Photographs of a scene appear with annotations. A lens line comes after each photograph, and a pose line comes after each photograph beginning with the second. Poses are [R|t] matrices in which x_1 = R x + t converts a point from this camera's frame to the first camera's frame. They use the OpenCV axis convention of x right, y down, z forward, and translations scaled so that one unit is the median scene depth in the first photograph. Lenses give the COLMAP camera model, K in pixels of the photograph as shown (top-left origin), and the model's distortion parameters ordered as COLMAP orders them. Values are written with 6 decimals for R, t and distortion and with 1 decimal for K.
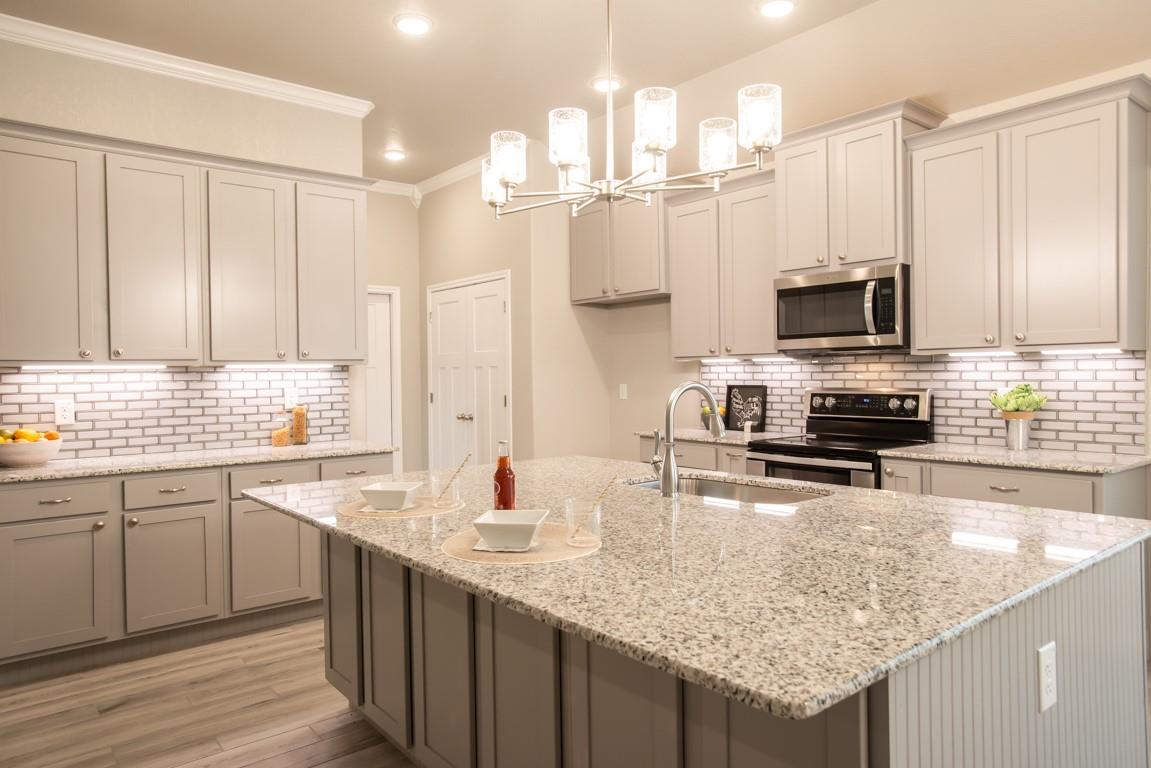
lens RADIAL K [[748.6, 0, 574.6], [0, 748.6, 379.4], [0, 0, 1]] dist [-0.012783, 0.024664]
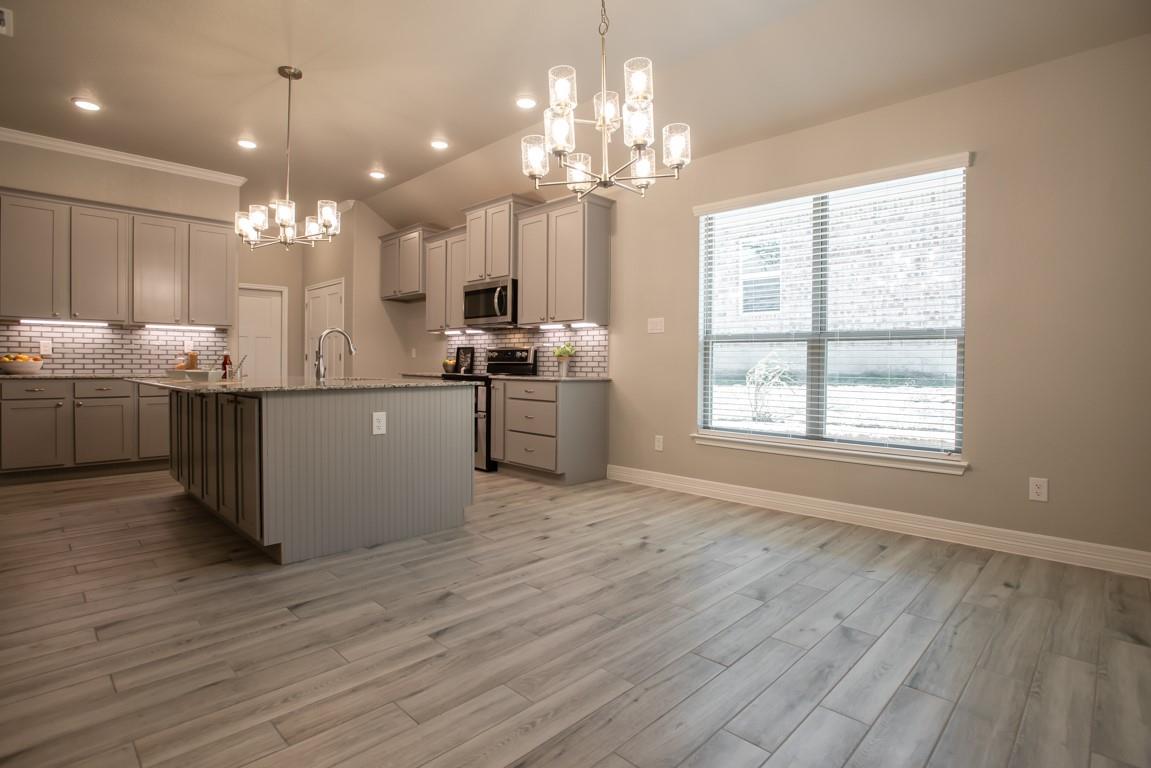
lens RADIAL K [[568.5, 0, 572.7], [0, 568.5, 372.7], [0, 0, 1]] dist [-0.050095, 0.014281]
pose [[0.994195, 0.018107, 0.106059, 0.425979], [-0.018715, 0.999814, 0.004739, 0.071098], [-0.105954, -0.006697, 0.994348, -0.436670]]
